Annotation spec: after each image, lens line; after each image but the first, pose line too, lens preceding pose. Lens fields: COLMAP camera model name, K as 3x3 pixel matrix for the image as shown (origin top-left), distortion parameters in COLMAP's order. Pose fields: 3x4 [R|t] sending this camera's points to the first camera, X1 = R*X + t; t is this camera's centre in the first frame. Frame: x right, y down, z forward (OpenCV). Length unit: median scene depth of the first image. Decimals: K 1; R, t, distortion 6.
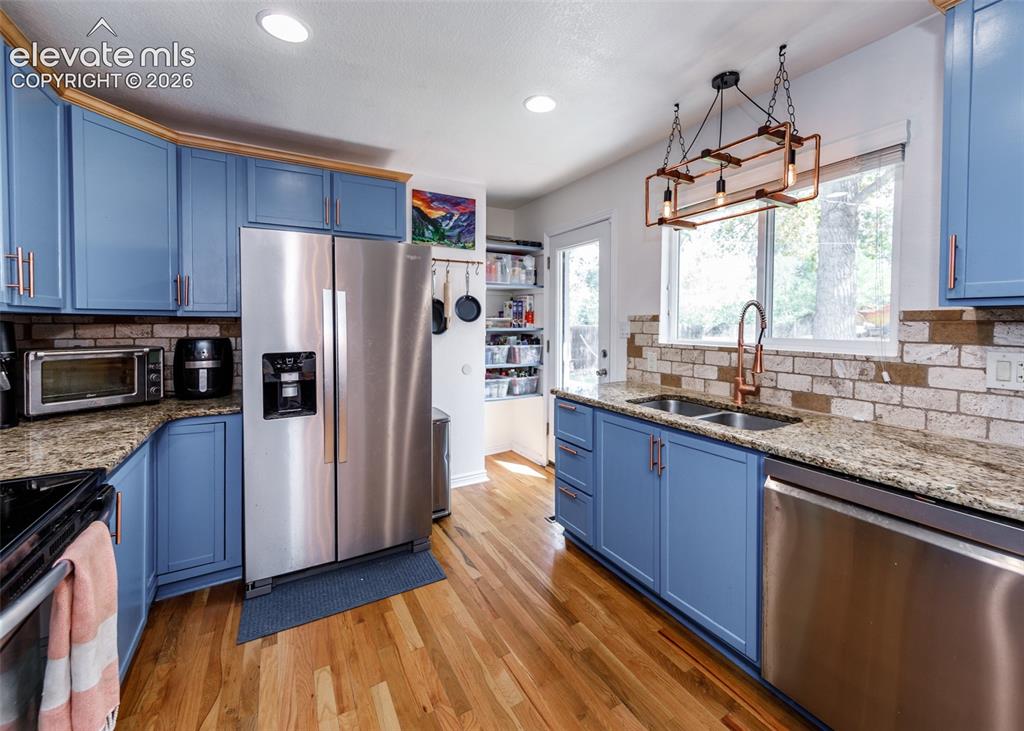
lens RADIAL K [[418.6, 0, 530.7], [0, 418.6, 326.6], [0, 0, 1]] dist [0.004357, -0.001493]
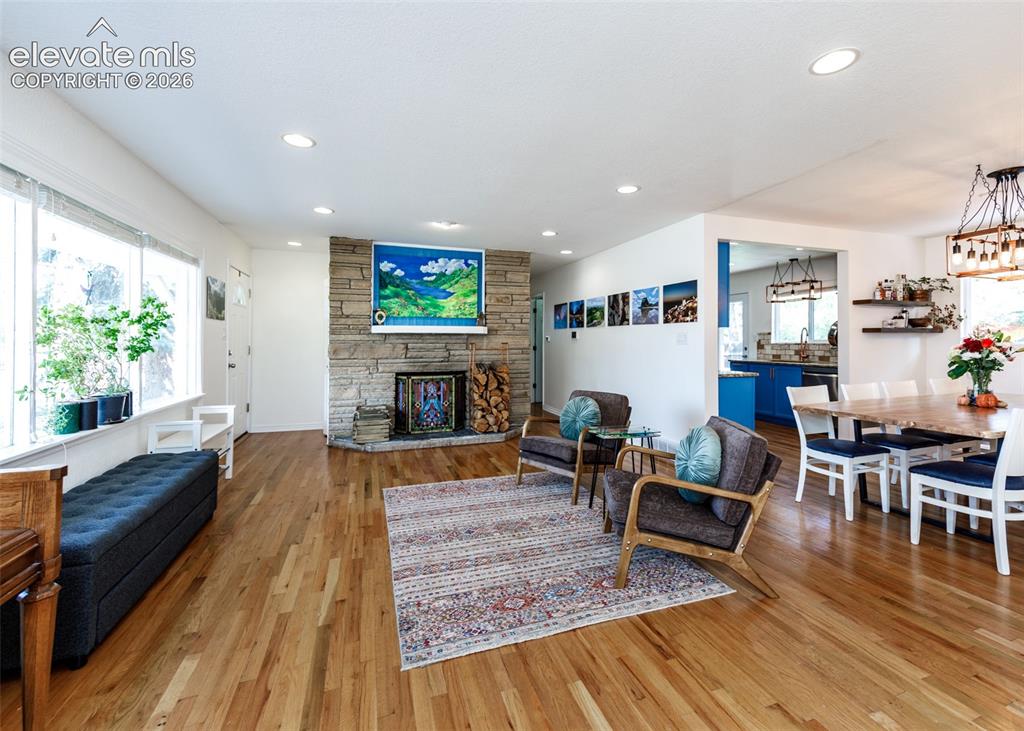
lens RADIAL K [[440.8, 0, 537.6], [0, 440.8, 339.7], [0, 0, 1]] dist [0.013635, 0.000734]
pose [[0.986269, -0.000600, -0.165143, -0.760927], [-0.002214, 0.999856, -0.016853, 0.077054], [0.165129, 0.016987, 0.986126, -2.213680]]
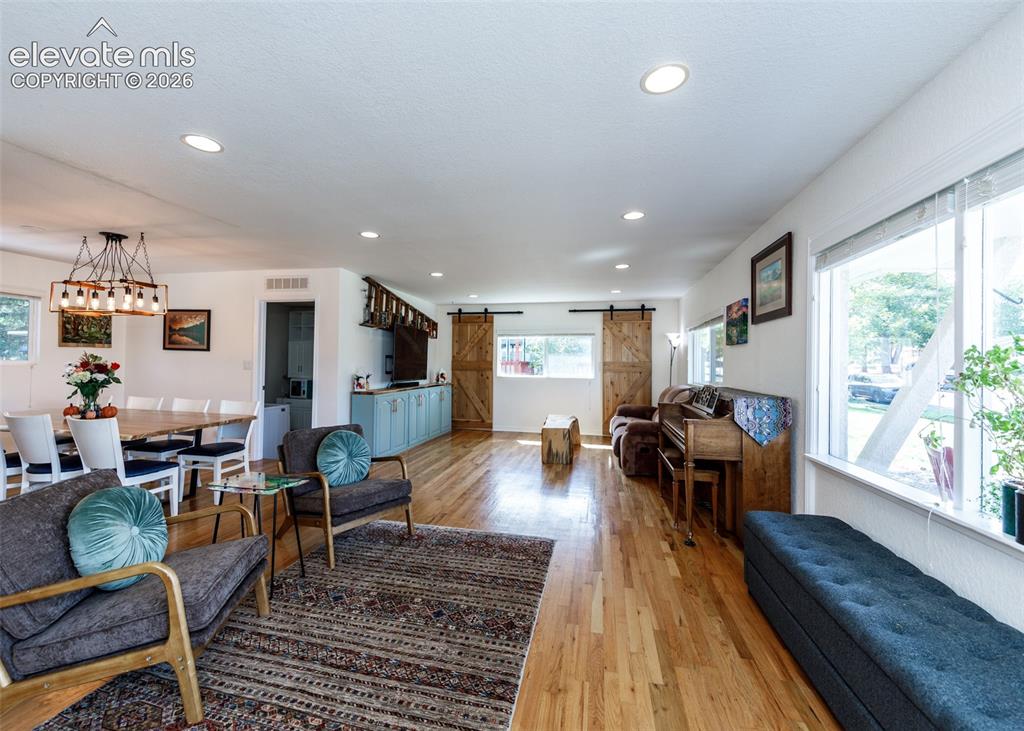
lens RADIAL K [[418.6, 0, 493.1], [0, 418.6, 360.0], [0, 0, 1]] dist [0.004357, -0.001493]
pose [[-0.709827, 0.000840, 0.704375, -1.857707], [-0.003993, 0.999978, -0.005216, 0.041481], [-0.704364, -0.006515, -0.709809, -0.491948]]
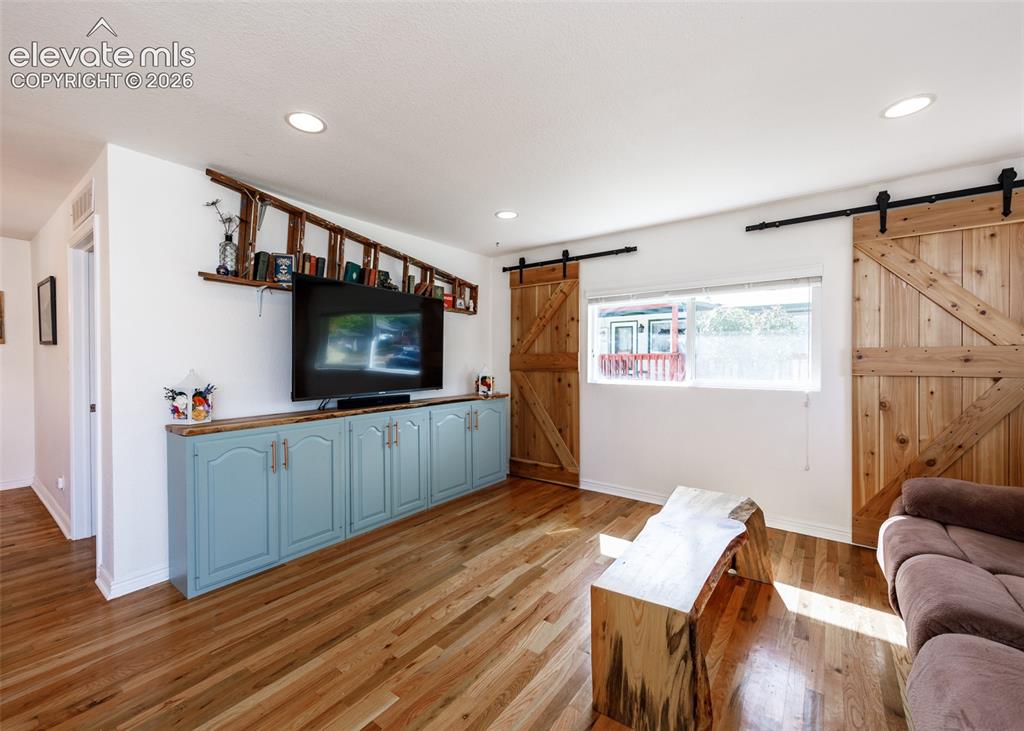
lens RADIAL K [[440.8, 0, 486.3], [0, 440.8, 365.8], [0, 0, 1]] dist [0.013635, 0.000734]
pose [[-0.361680, -0.013519, 0.932204, -1.019255], [0.011161, 0.999760, 0.018829, 0.048123], [-0.932236, 0.017214, -0.361442, -1.901084]]
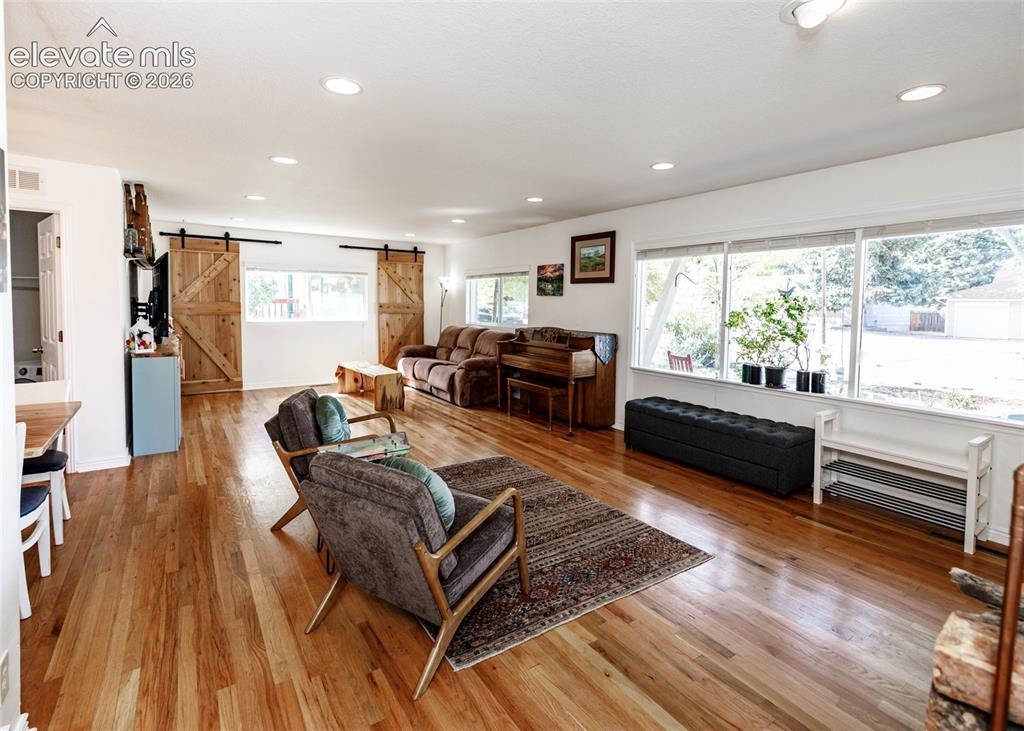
lens RADIAL K [[502.1, 0, 512.5], [0, 502.1, 323.1], [0, 0, 1]] dist [0.014185, -0.000231]
pose [[-0.998712, -0.010702, -0.049602, -1.013200], [-0.013416, 0.998413, 0.054703, -0.033467], [0.048938, 0.055298, -0.997270, 0.380689]]
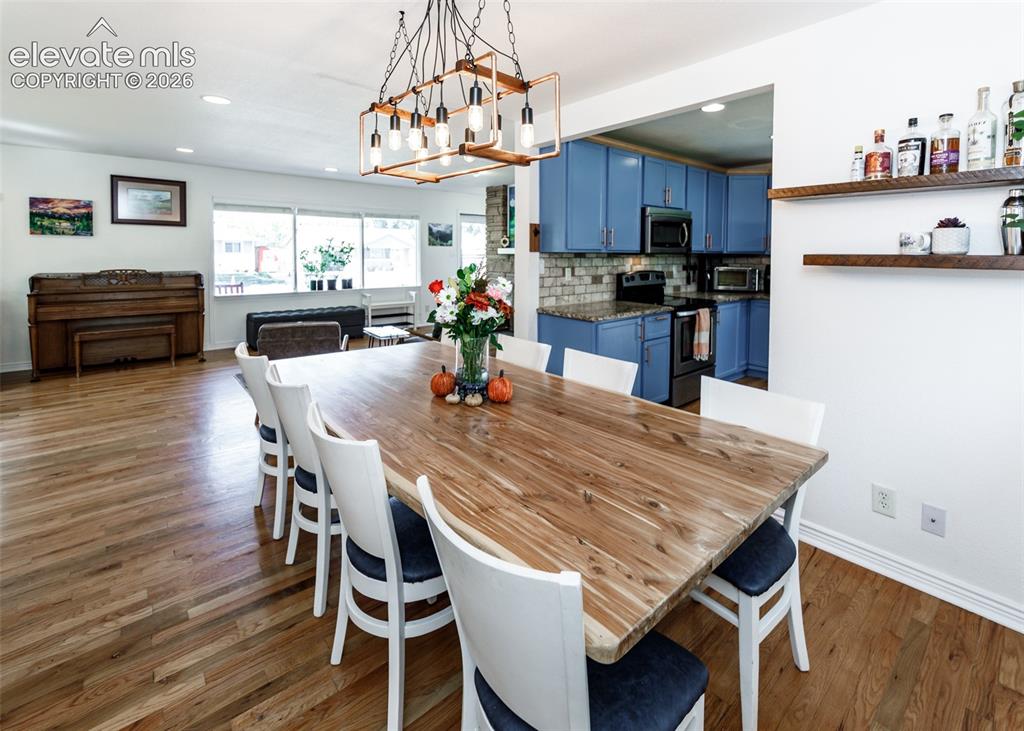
lens RADIAL K [[476.0, 0, 512.9], [0, 476.0, 261.3], [0, 0, 1]] dist [-0.003614, -0.001469]
pose [[0.167459, 0.024728, -0.985569, 1.256897], [-0.023768, 0.999496, 0.021039, -0.009014], [0.985592, 0.019902, 0.167963, -0.654120]]
